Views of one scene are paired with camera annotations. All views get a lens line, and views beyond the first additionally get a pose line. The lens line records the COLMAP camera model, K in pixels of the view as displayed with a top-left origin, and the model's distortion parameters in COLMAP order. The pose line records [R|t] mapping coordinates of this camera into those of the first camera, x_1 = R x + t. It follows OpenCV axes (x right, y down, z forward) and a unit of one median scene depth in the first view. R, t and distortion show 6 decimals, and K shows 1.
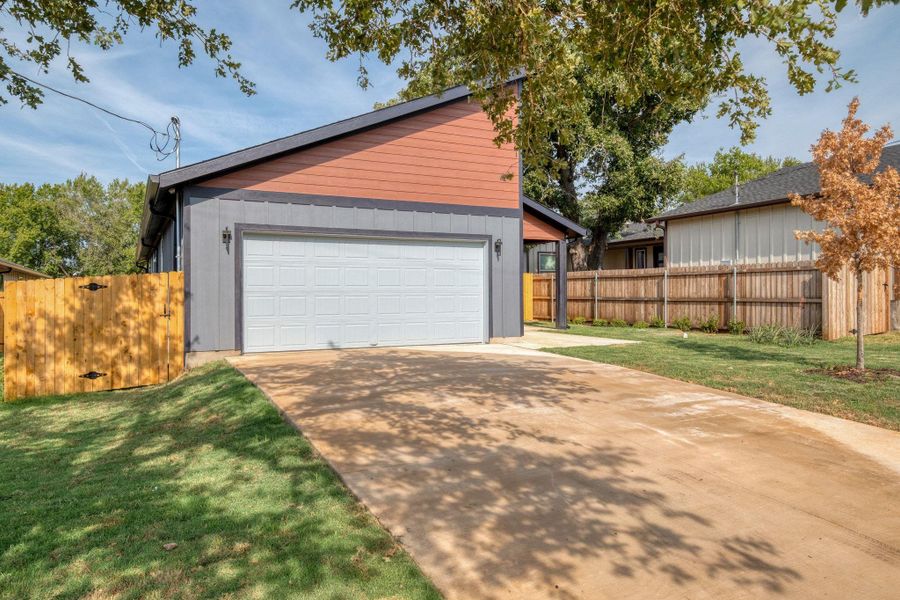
lens RADIAL K [[608.8, 0, 494.0], [0, 608.8, 296.5], [0, 0, 1]] dist [0.001536, 0.000026]
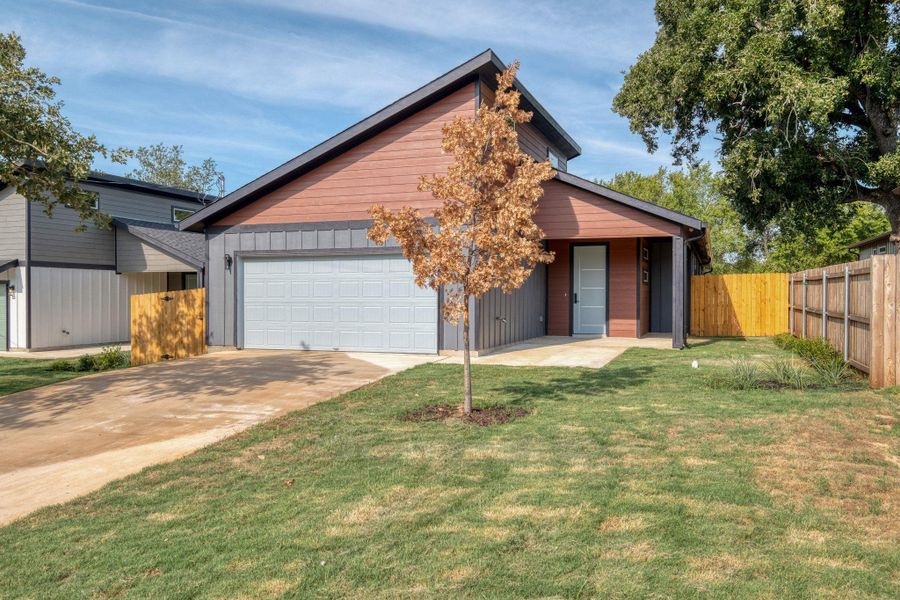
lens RADIAL K [[698.8, 0, 450.0], [0, 698.8, 300.0], [0, 0, 1]] dist [0.001867, -0.000931]
pose [[0.675543, 0.010151, -0.737251, 1.041524], [-0.005454, 0.999947, 0.008771, -0.027275], [0.737301, -0.001904, 0.675562, 0.306256]]
